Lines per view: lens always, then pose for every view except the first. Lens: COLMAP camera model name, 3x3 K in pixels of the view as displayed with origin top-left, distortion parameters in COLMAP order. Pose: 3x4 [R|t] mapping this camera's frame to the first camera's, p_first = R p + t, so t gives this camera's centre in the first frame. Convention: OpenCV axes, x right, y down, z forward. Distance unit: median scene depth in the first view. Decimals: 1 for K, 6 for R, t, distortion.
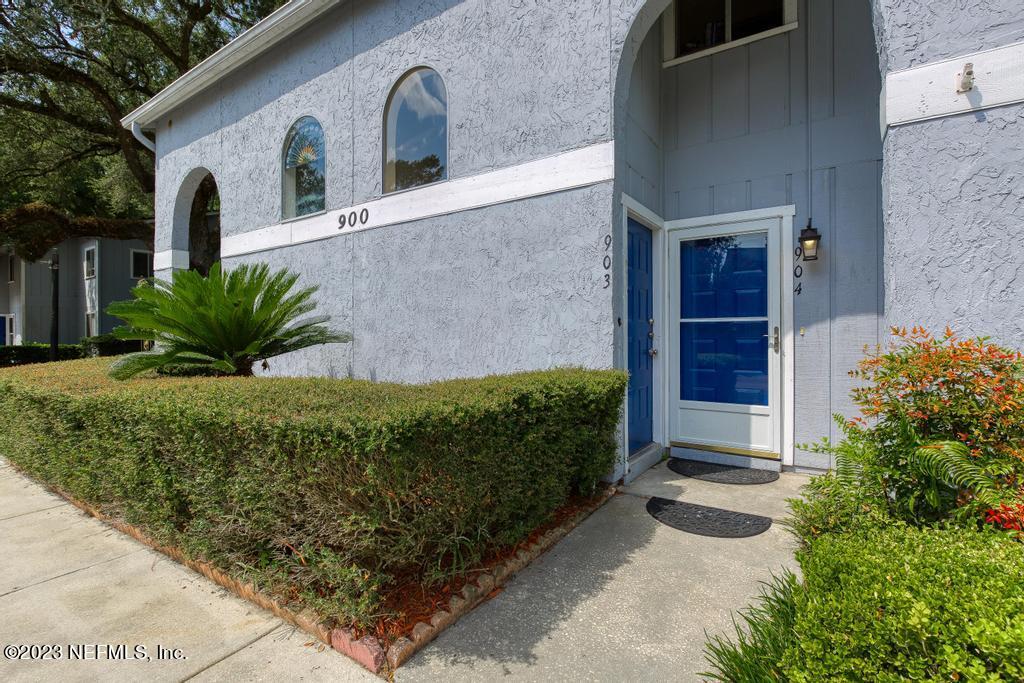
lens RADIAL K [[473.4, 0, 512.1], [0, 473.4, 341.9], [0, 0, 1]] dist [0.002863, -0.001890]
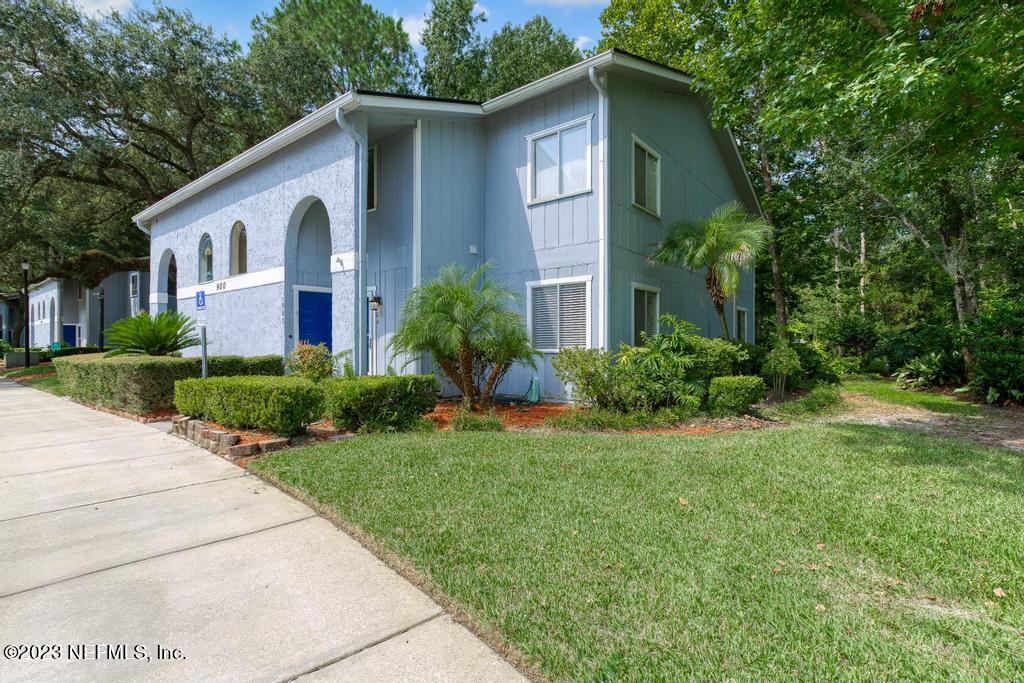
lens RADIAL K [[473.4, 0, 512.0], [0, 473.4, 341.1], [0, 0, 1]] dist [0.002863, -0.001890]
pose [[0.996835, -0.002828, -0.079444, 0.961935], [0.002433, 0.999984, -0.005068, -0.001213], [0.079458, 0.004859, 0.996826, -0.853763]]
